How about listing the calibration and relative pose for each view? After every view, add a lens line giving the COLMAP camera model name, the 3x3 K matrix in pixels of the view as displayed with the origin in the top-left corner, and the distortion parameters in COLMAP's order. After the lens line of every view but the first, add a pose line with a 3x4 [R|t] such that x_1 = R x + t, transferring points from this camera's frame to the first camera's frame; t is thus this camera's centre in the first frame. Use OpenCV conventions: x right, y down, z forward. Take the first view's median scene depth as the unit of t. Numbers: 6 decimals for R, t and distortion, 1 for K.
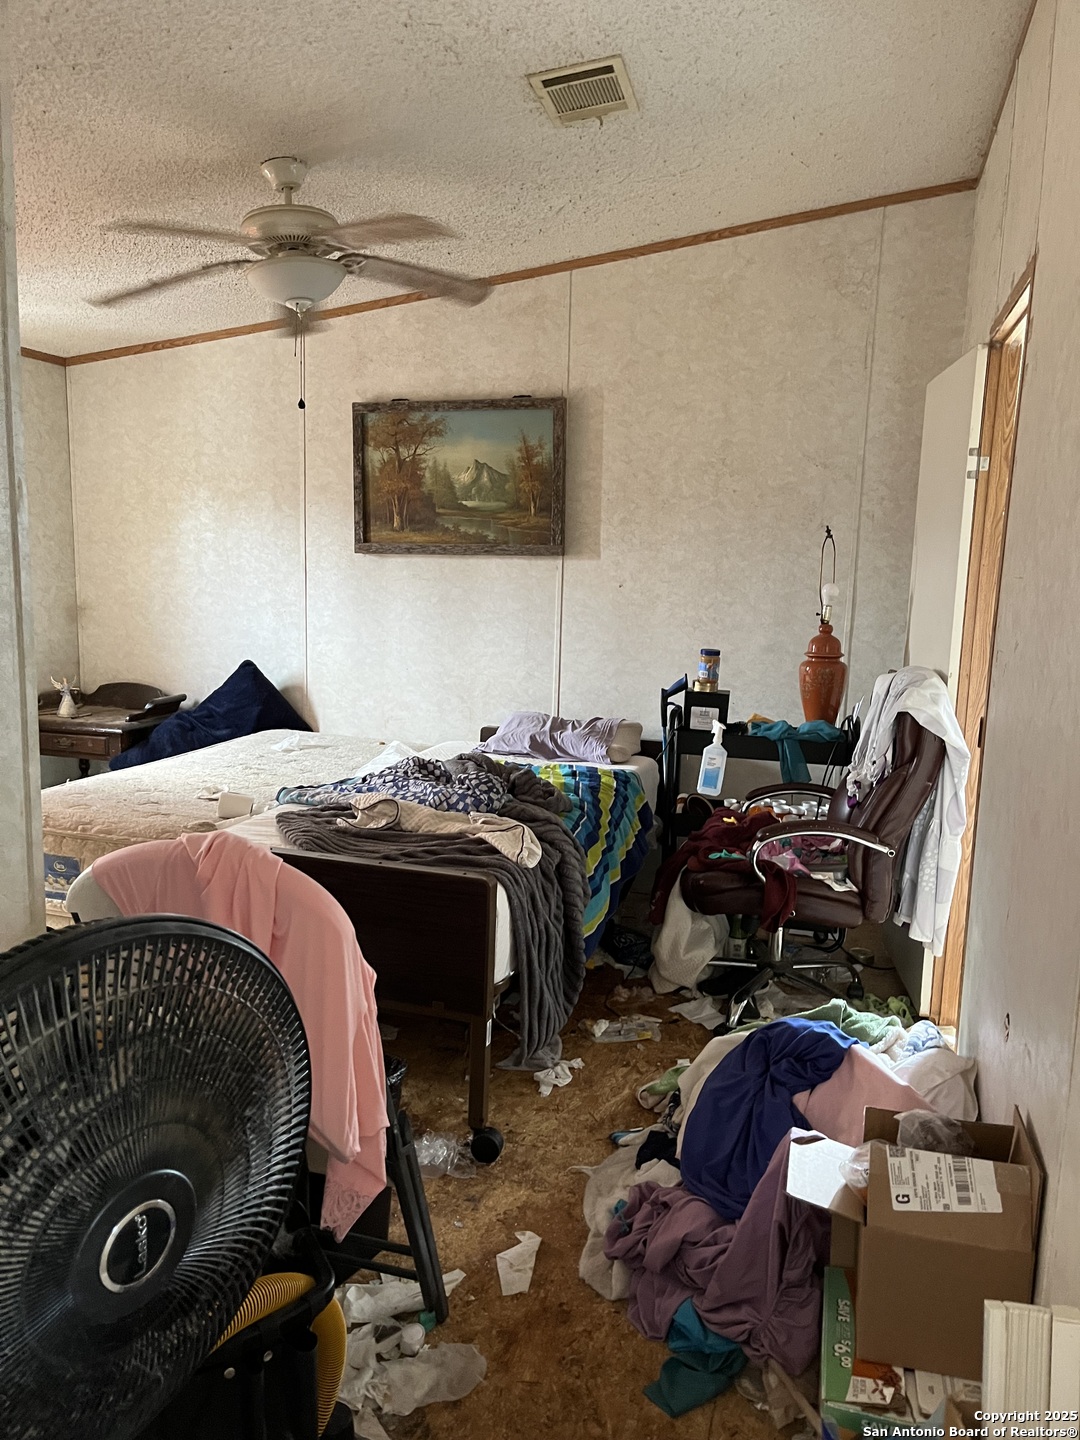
lens RADIAL K [[1094.6, 0, 542.5], [0, 1094.6, 720.8], [0, 0, 1]] dist [0.053724, -0.072215]
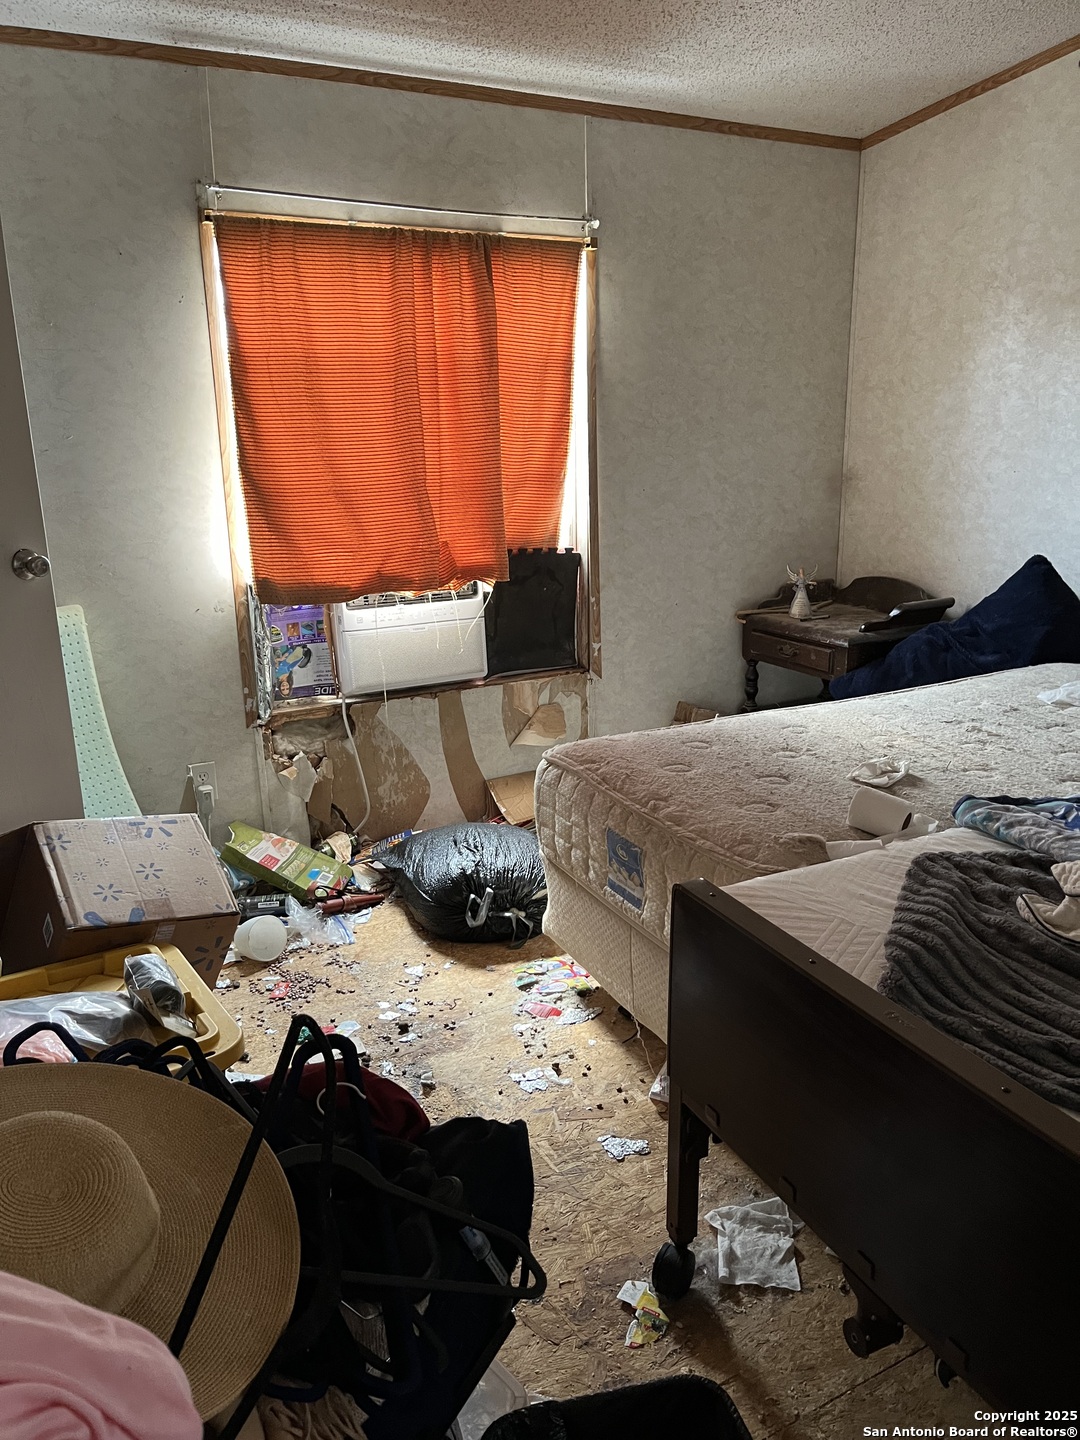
lens RADIAL K [[1094.6, 0, 540.0], [0, 1094.6, 729.8], [0, 0, 1]] dist [0.053724, -0.072215]
pose [[0.704756, 0.155483, -0.692203, -0.000634], [-0.069181, 0.986100, 0.151063, -0.029978], [0.706069, -0.058576, 0.705716, 0.296003]]
